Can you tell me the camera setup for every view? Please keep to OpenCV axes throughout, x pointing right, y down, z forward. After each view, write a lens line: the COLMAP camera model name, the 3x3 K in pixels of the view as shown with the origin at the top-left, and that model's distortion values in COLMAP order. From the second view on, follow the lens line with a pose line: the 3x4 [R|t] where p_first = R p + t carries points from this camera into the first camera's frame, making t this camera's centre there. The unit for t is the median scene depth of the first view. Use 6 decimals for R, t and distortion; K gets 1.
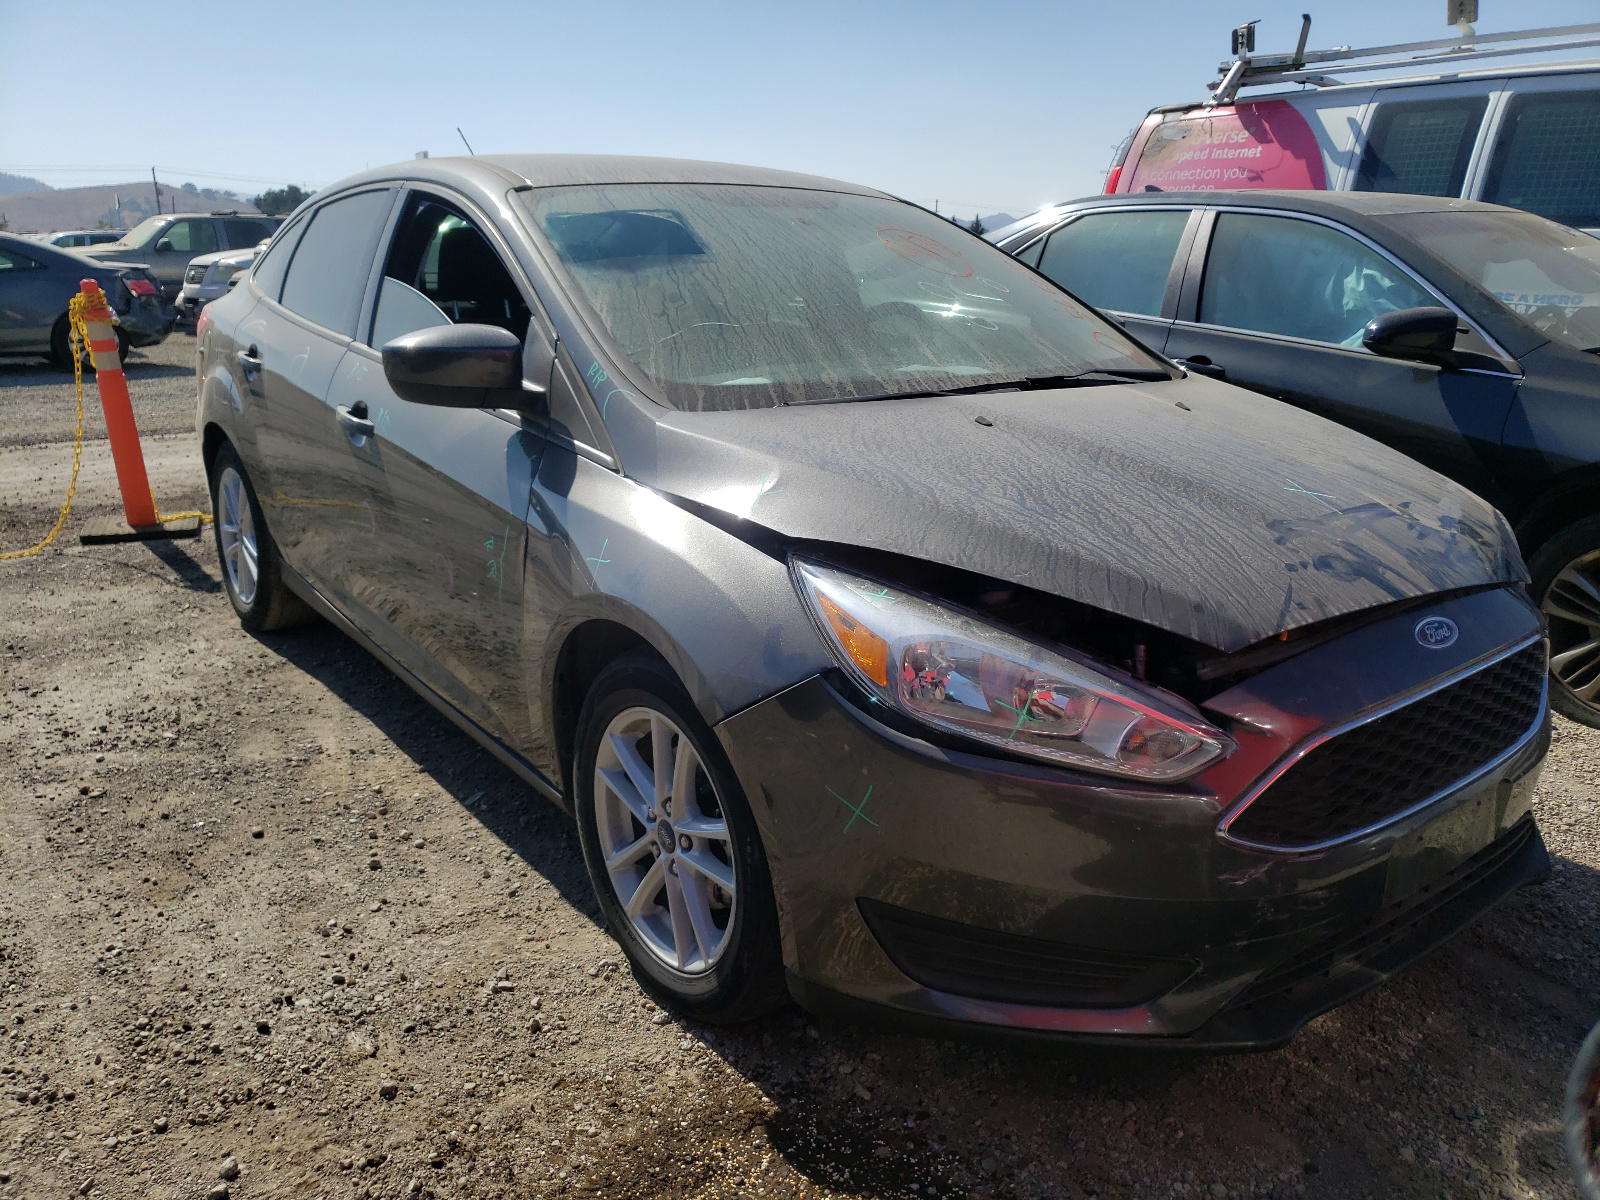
lens RADIAL K [[1262.1, 0, 799.7], [0, 1262.1, 580.3], [0, 0, 1]] dist [0.005439, 0.006050]
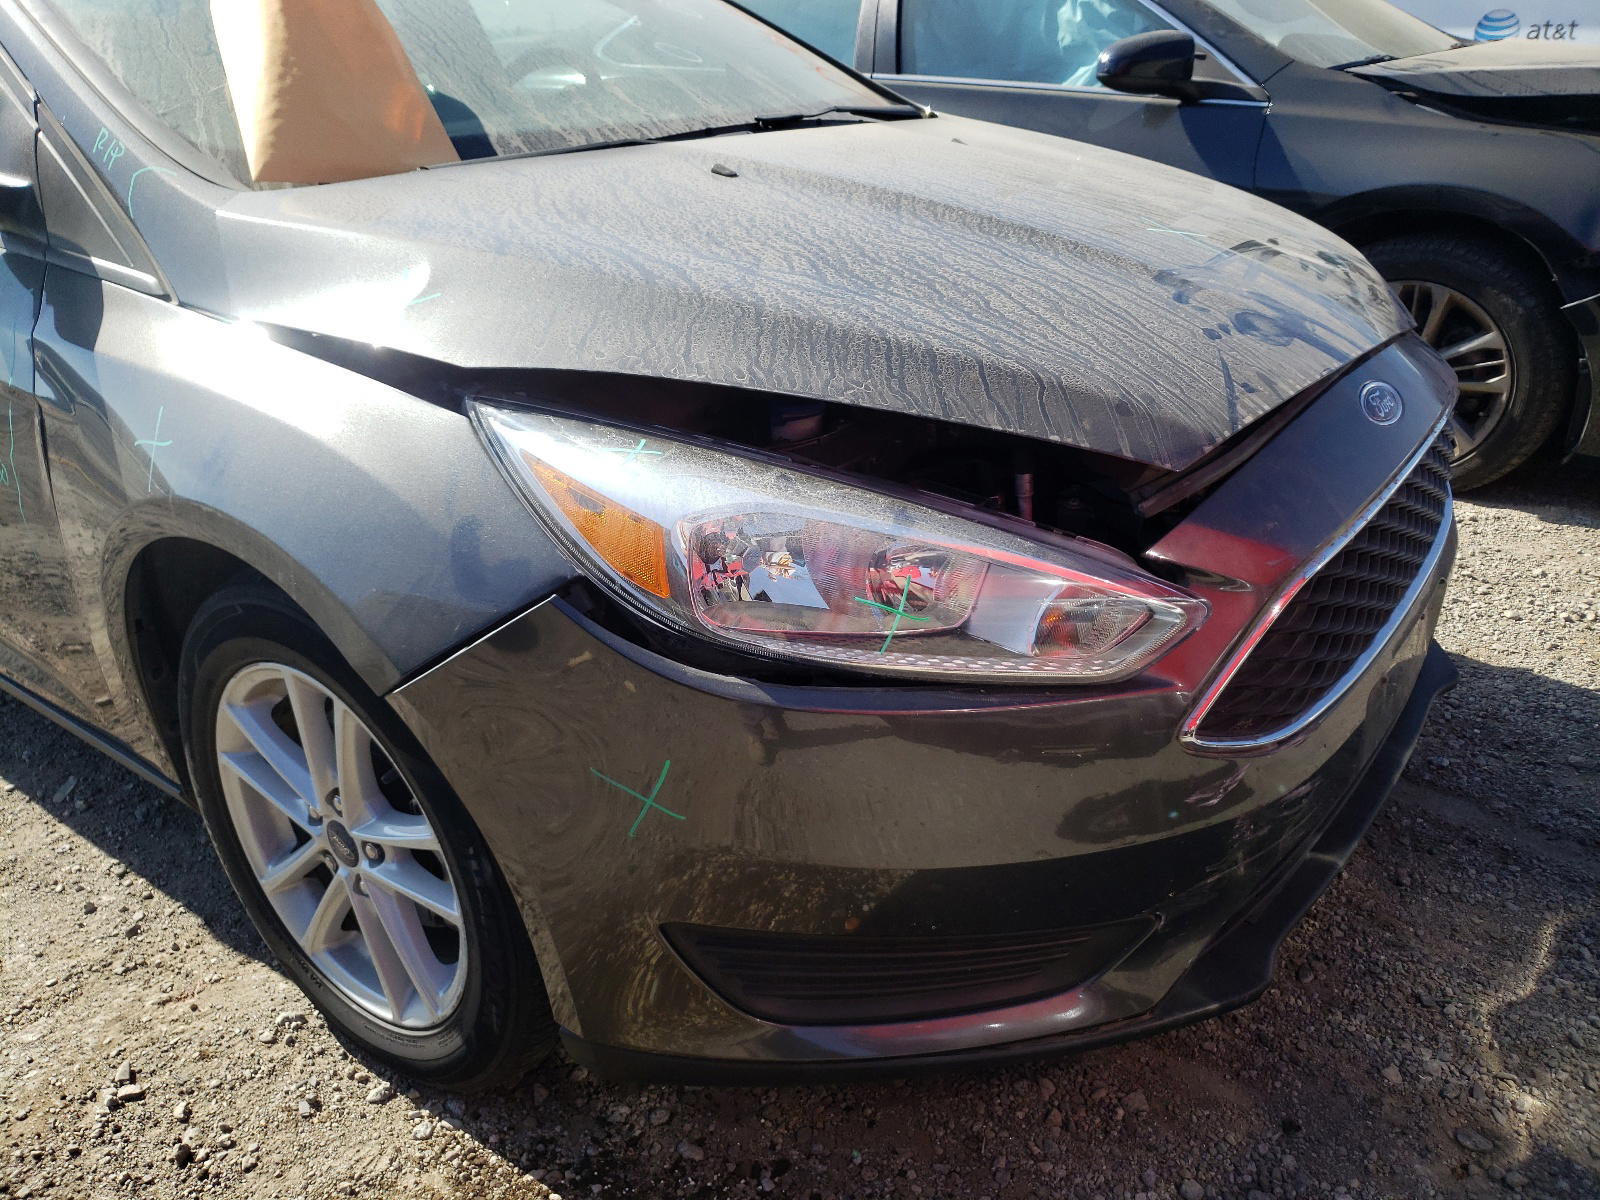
lens RADIAL K [[1262.1, 0, 799.7], [0, 1262.1, 580.3], [0, 0, 1]] dist [0.005439, 0.006050]
pose [[0.961369, -0.148598, 0.231707, -0.007760], [0.115027, 0.981621, 0.152278, -0.007906], [-0.250076, -0.119743, 0.960793, 0.326596]]
